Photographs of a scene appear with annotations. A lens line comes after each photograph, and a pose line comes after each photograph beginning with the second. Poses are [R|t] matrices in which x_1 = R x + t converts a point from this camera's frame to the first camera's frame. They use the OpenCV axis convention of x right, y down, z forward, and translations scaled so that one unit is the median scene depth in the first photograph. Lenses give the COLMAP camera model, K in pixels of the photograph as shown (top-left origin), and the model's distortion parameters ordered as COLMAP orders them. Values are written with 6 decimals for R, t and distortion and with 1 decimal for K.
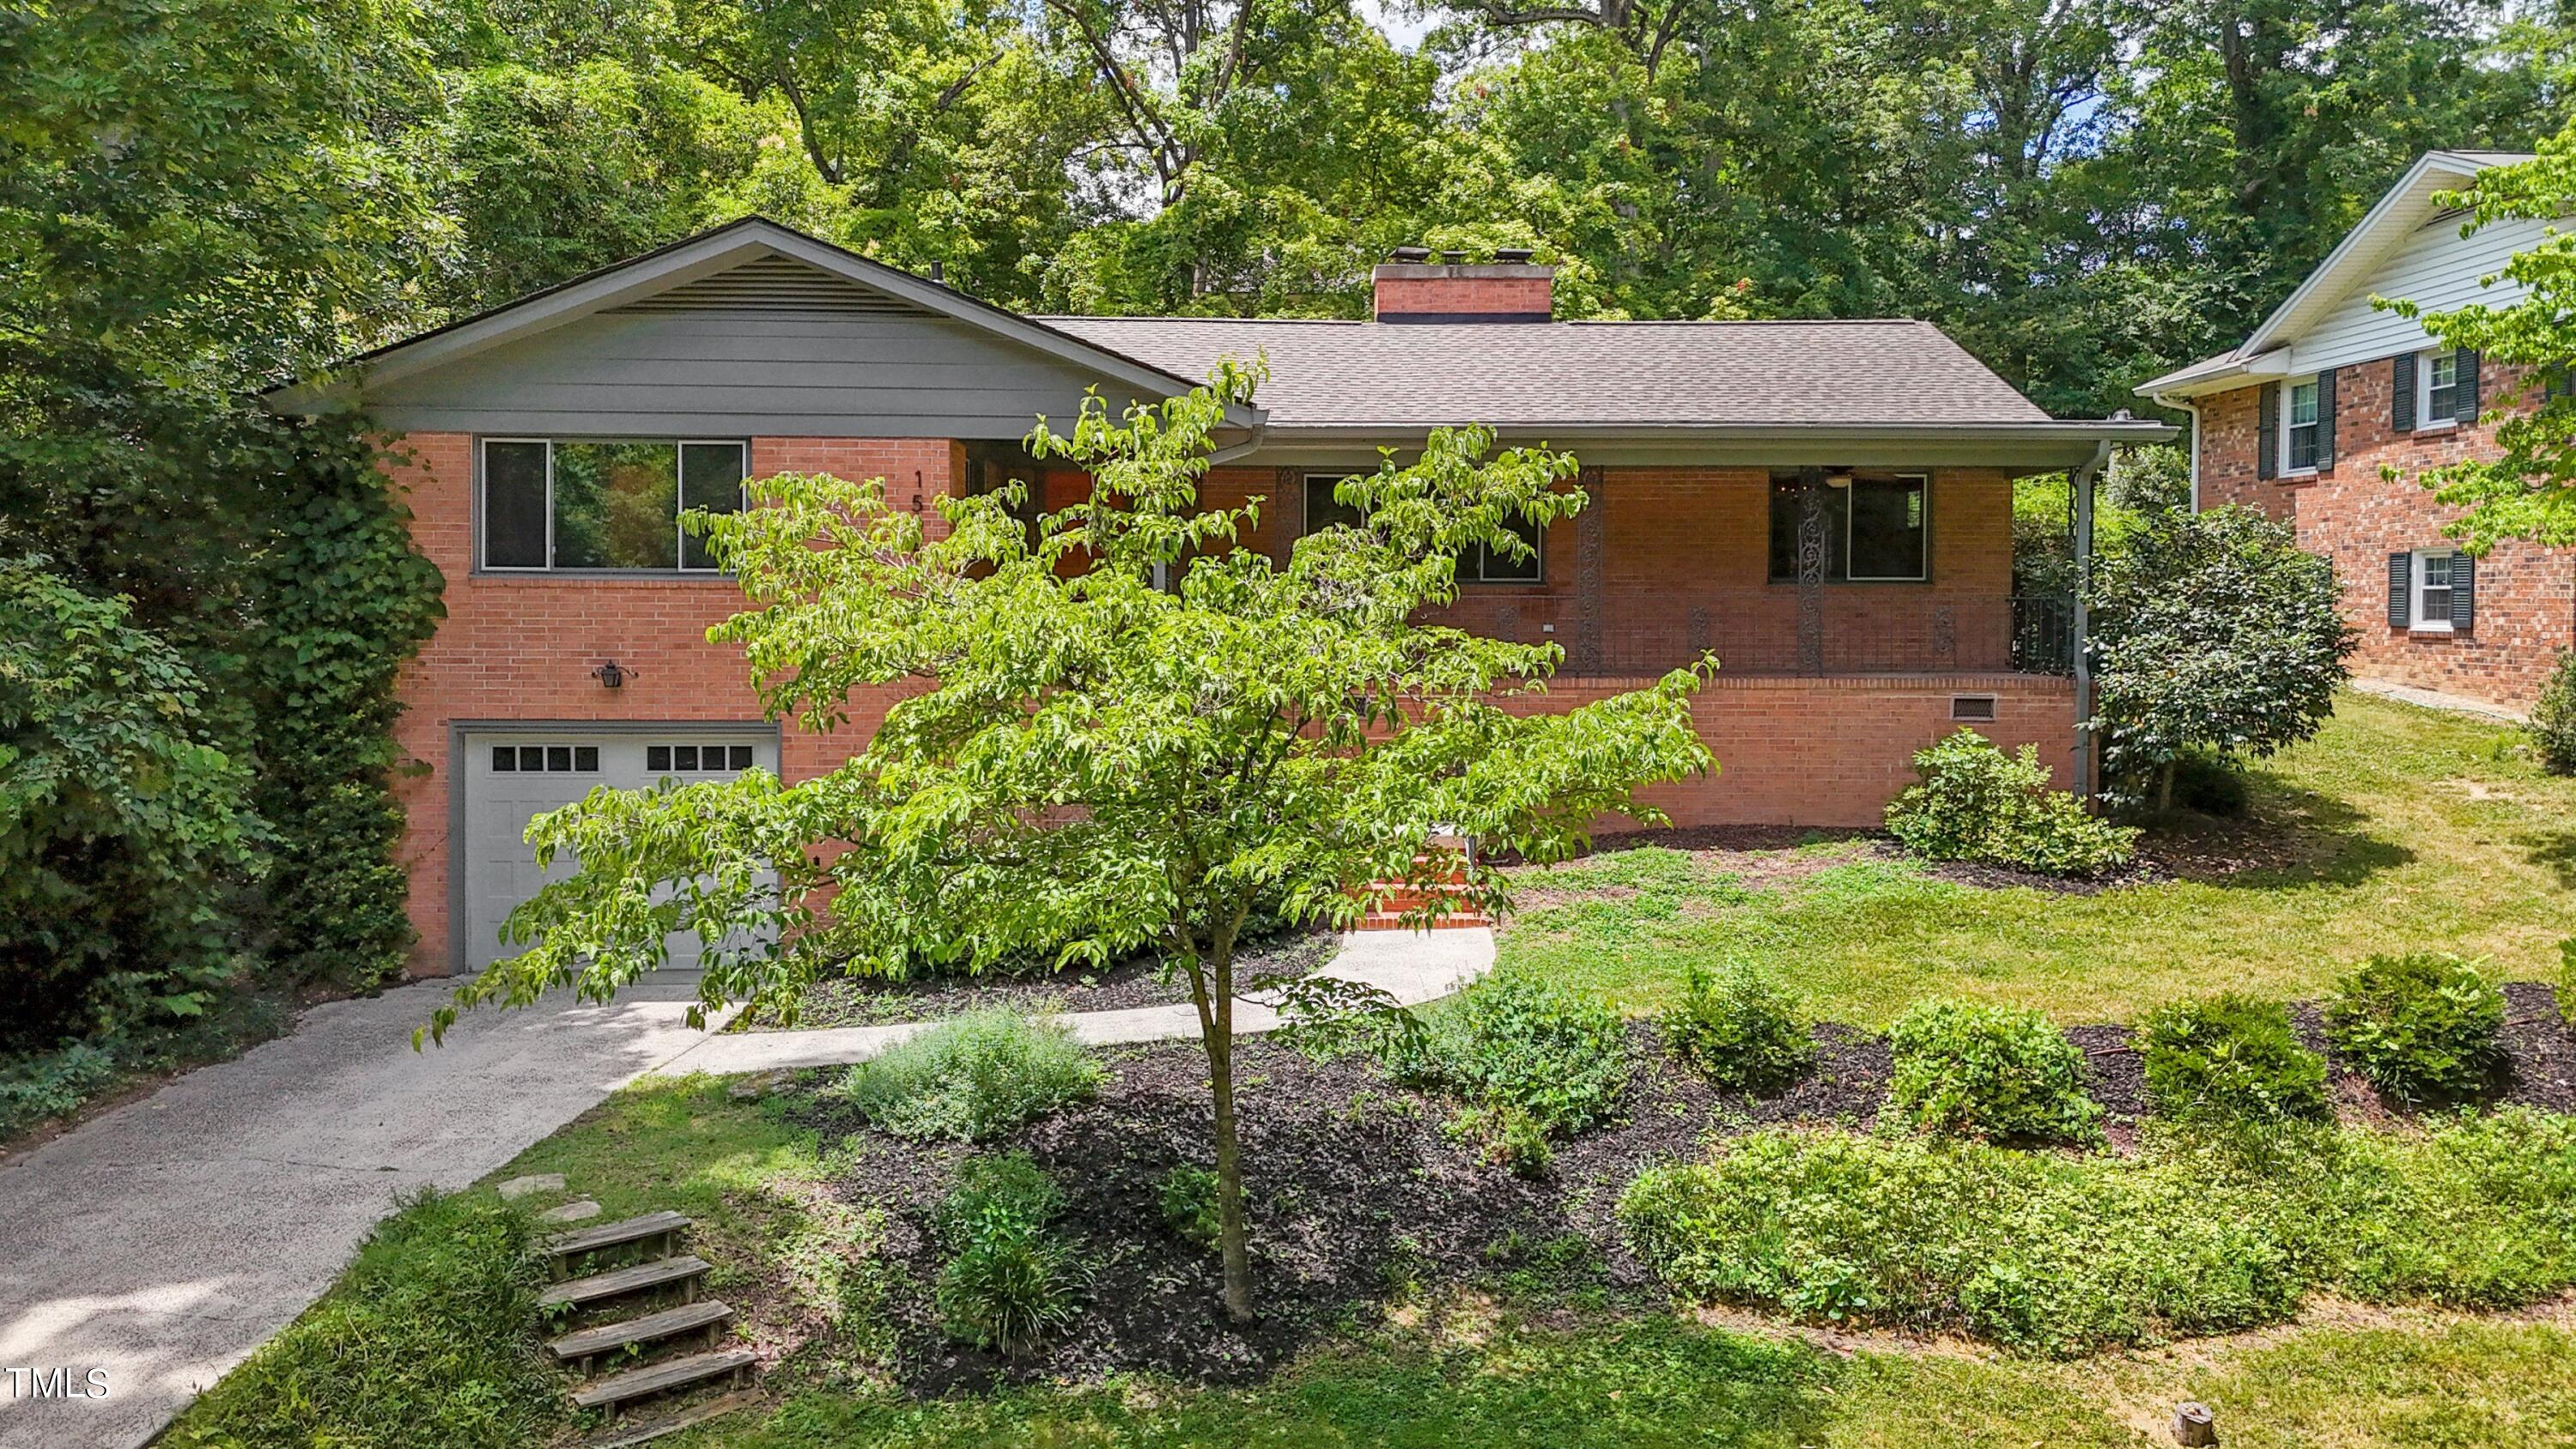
lens RADIAL K [[1984.7, 0, 1295.4], [0, 1984.7, 650.8], [0, 0, 1]] dist [0.020446, 0.005704]
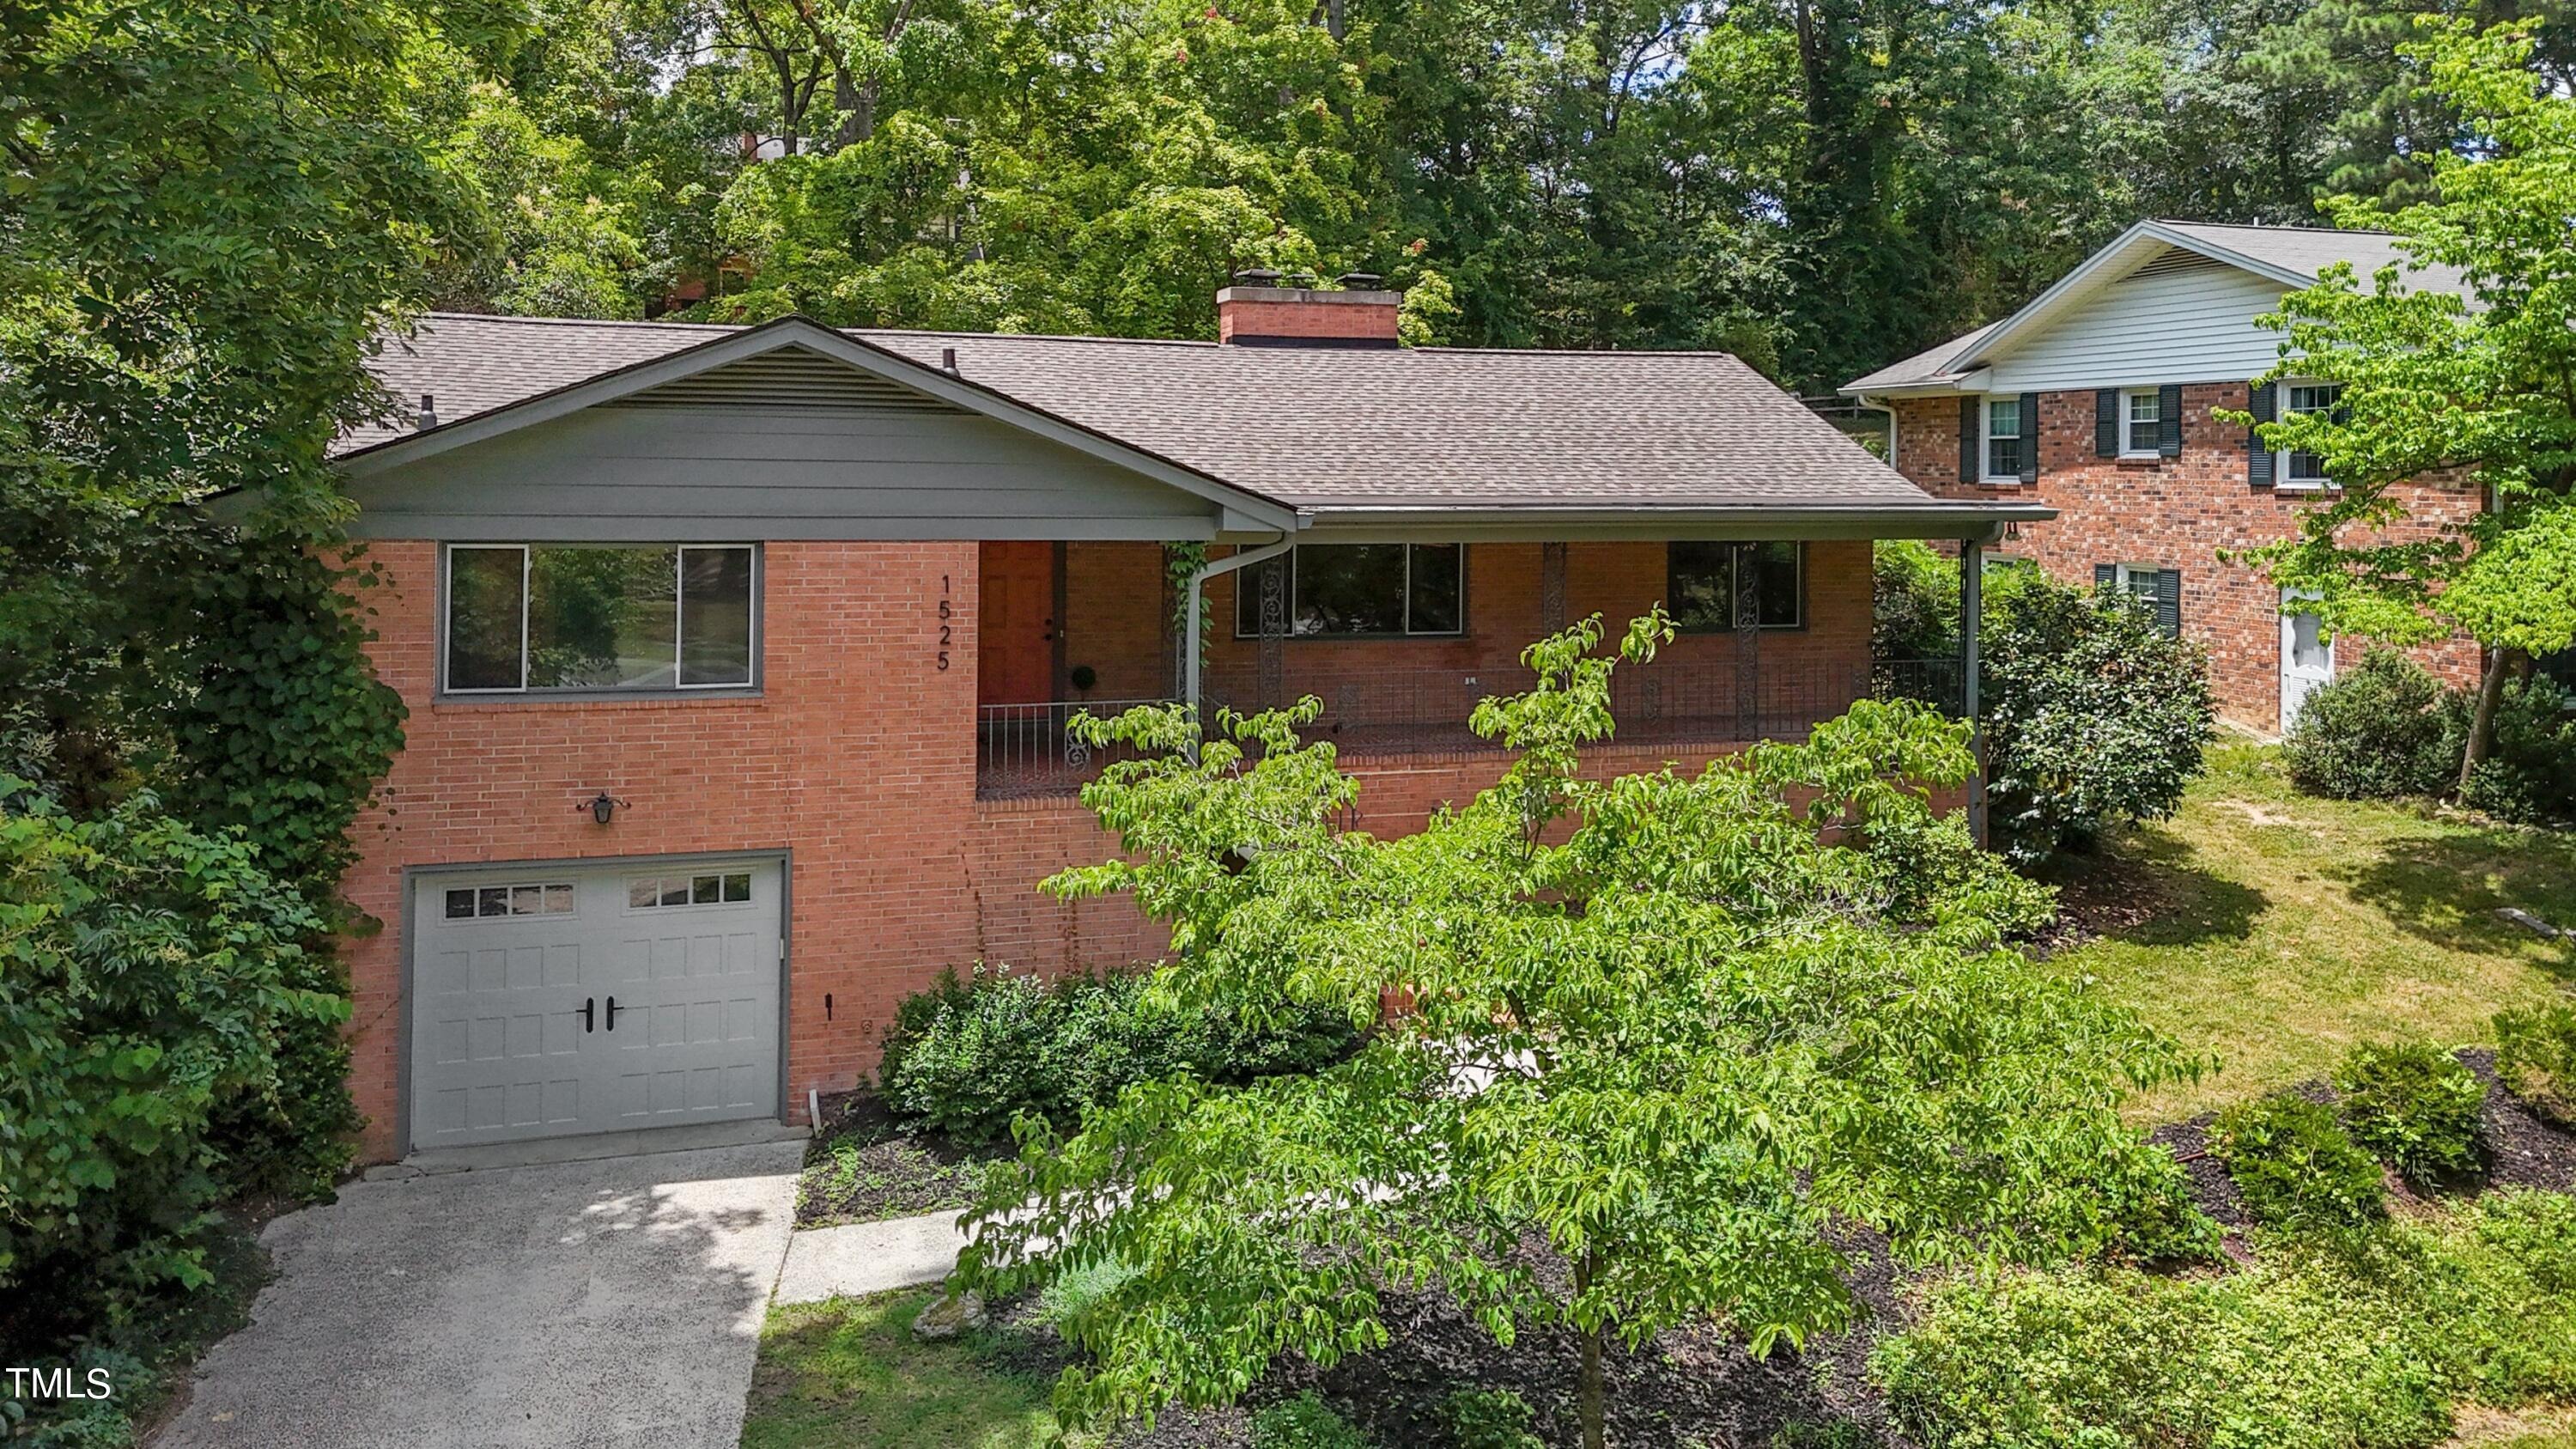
lens RADIAL K [[2002.8, 0, 1337.6], [0, 2002.8, 461.2], [0, 0, 1]] dist [0.012659, -0.000727]
pose [[0.963836, 0.005840, 0.266432, -0.265143], [0.002145, 0.999557, -0.029672, -0.116777], [-0.266487, 0.029171, 0.963397, 0.031903]]
